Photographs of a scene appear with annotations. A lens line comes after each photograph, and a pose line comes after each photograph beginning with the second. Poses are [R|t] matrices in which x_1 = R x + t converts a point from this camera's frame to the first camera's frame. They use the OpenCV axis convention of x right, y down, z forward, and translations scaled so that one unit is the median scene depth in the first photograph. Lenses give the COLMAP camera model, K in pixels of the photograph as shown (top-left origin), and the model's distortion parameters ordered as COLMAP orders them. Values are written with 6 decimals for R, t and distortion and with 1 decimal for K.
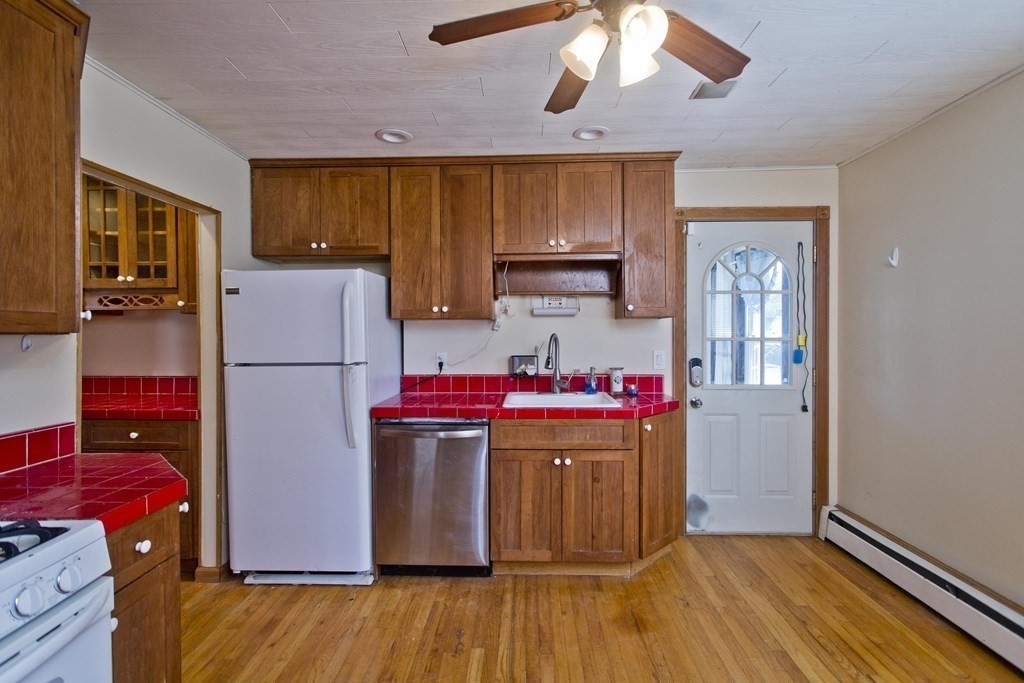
lens RADIAL K [[479.9, 0, 512.3], [0, 479.9, 335.7], [0, 0, 1]] dist [0.000828, 0.001327]
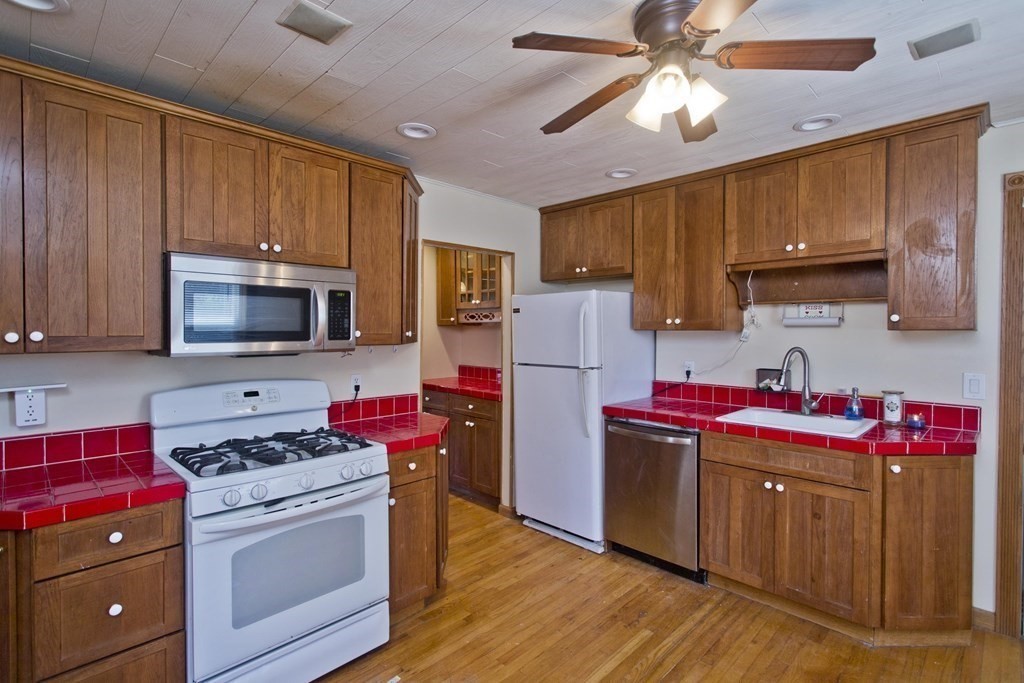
lens RADIAL K [[490.7, 0, 517.7], [0, 490.7, 336.6], [0, 0, 1]] dist [0.001639, 0.000709]
pose [[0.733429, 0.015084, -0.679599, 0.366757], [-0.010242, 0.999886, 0.011139, -0.032343], [0.679689, -0.001209, 0.733500, -0.034057]]
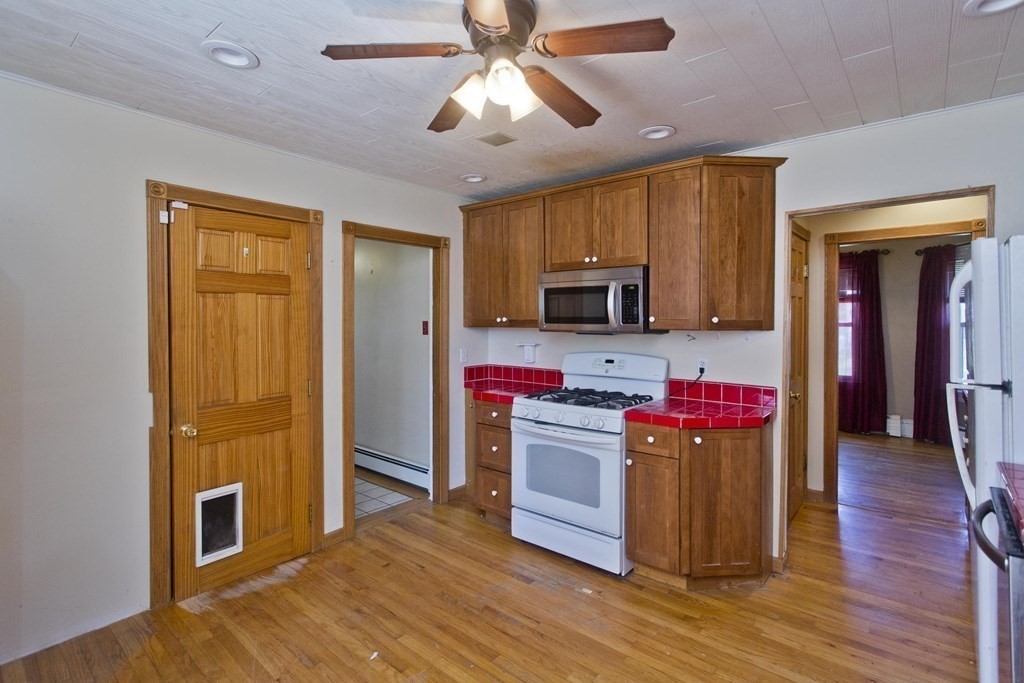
lens RADIAL K [[486.7, 0, 512.1], [0, 486.7, 331.1], [0, 0, 1]] dist [0.003532, 0.000340]
pose [[-0.618504, 0.022583, -0.785457, 0.554067], [-0.005057, 0.999452, 0.032717, -0.032182], [0.785765, 0.024208, -0.618051, 0.866684]]
